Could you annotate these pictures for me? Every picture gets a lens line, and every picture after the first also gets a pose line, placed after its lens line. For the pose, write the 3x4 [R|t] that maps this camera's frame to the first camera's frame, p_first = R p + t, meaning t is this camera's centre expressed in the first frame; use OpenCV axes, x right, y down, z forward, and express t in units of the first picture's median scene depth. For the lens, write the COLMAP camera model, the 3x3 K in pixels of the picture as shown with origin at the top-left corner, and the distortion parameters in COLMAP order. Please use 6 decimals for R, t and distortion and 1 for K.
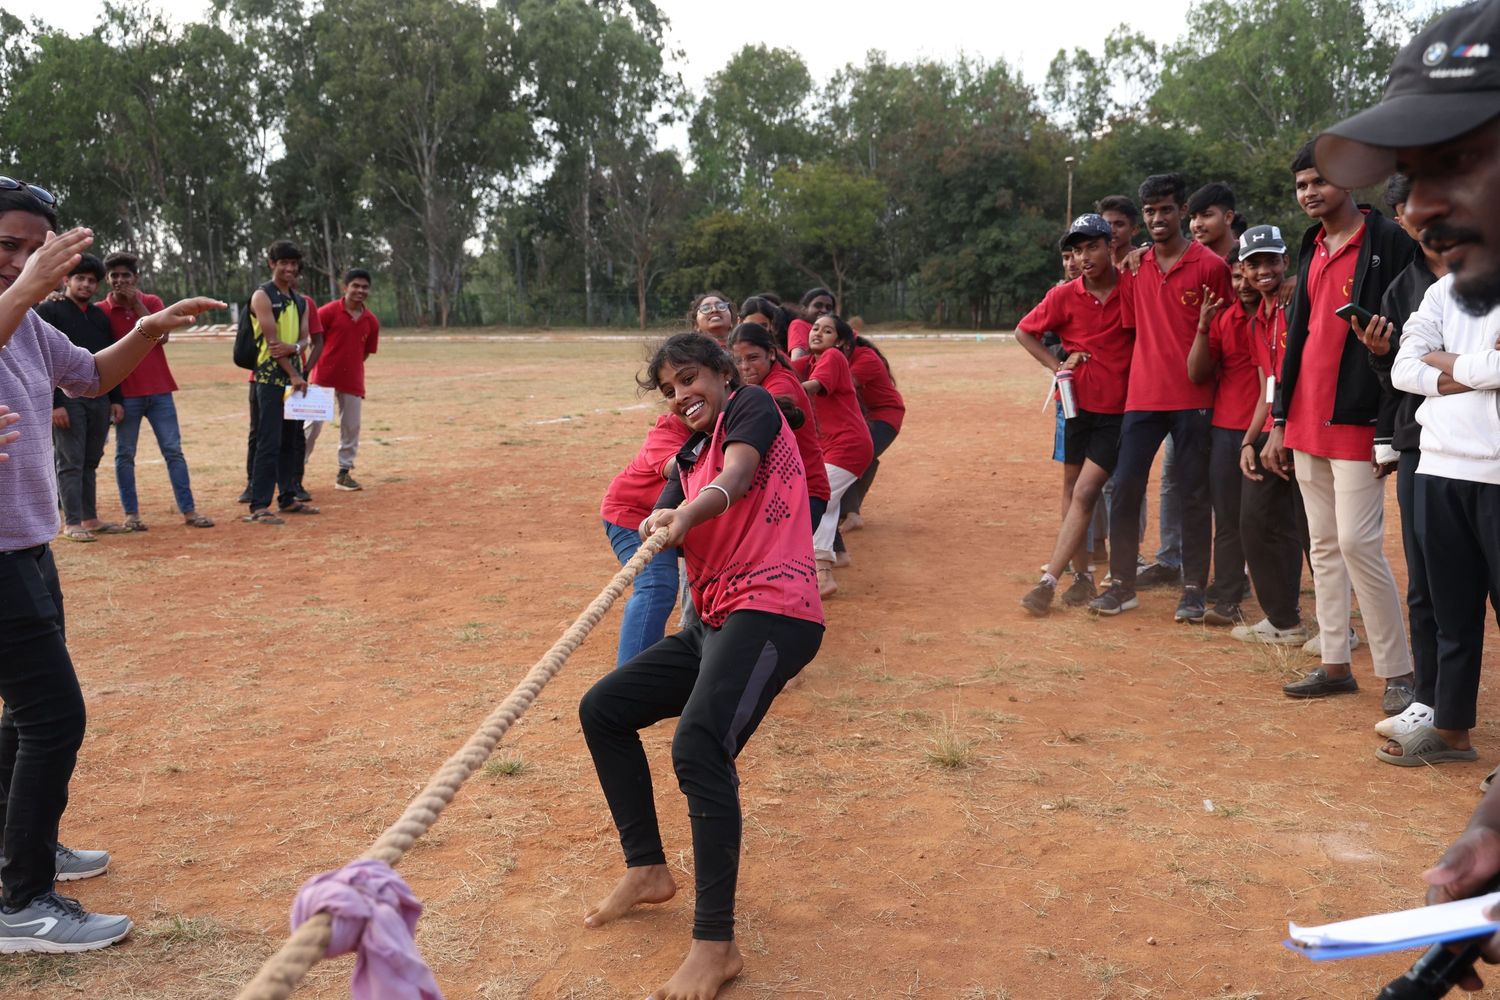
lens RADIAL K [[1459.2, 0, 749.9], [0, 1459.2, 467.9], [0, 0, 1]] dist [0.007813, 0.015930]
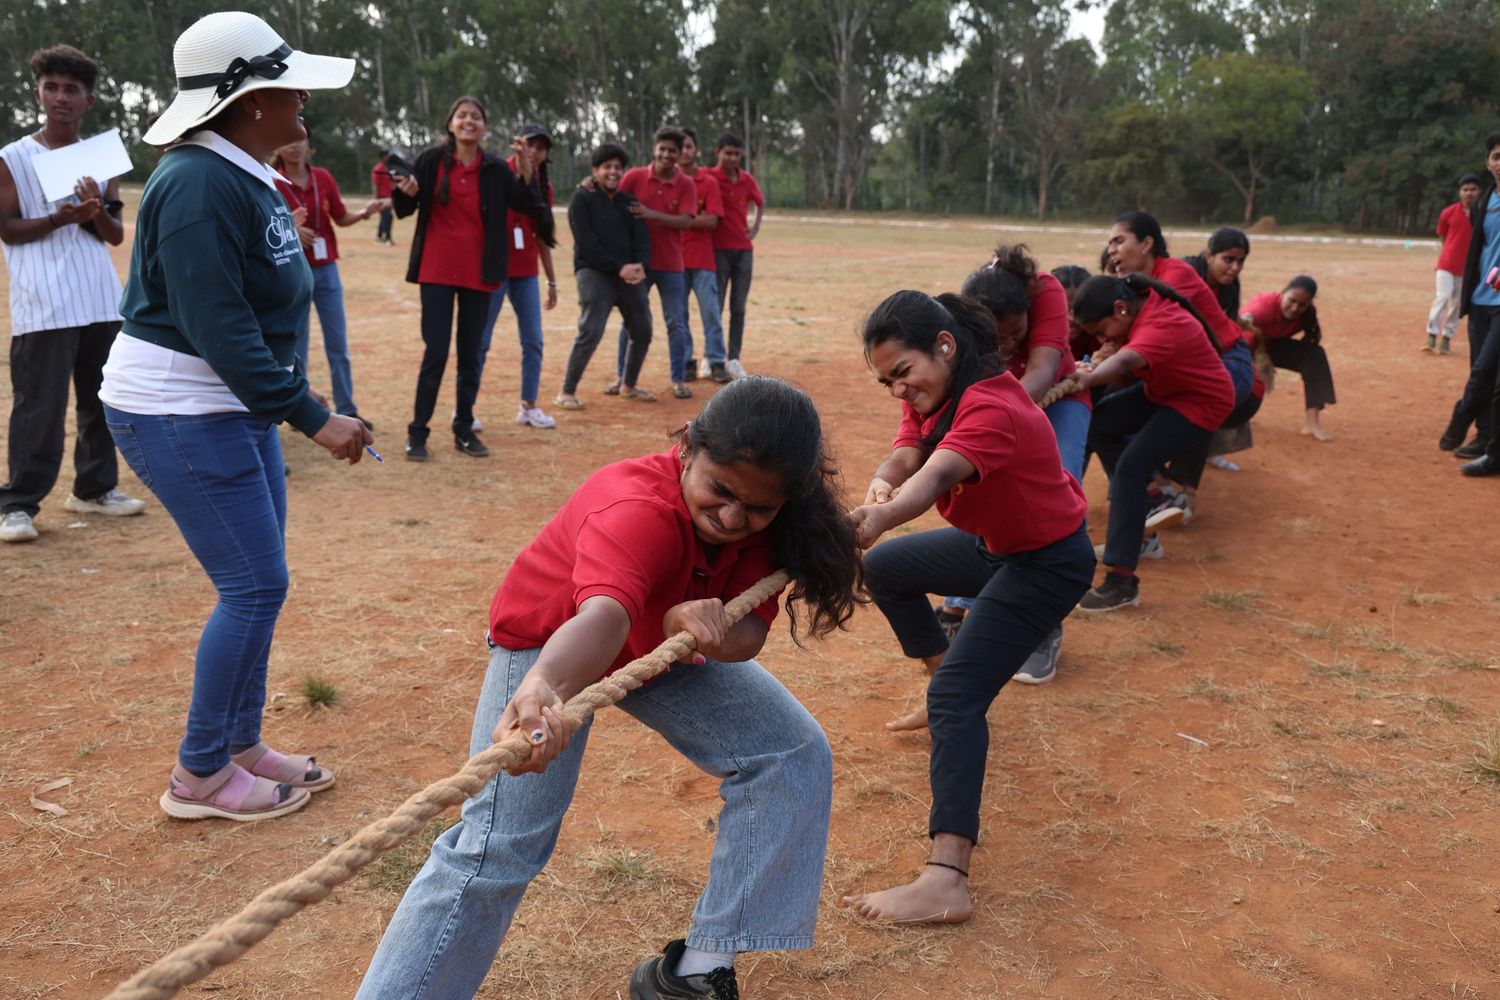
lens RADIAL K [[1764.8, 0, 750.0], [0, 1764.8, 500.0], [0, 0, 1]] dist [0.016906, 0.027186]
pose [[0.947179, 0.091804, -0.307283, 0.126162], [-0.070958, 0.994396, 0.078363, 0.014246], [0.312756, -0.052420, 0.948386, -0.216133]]
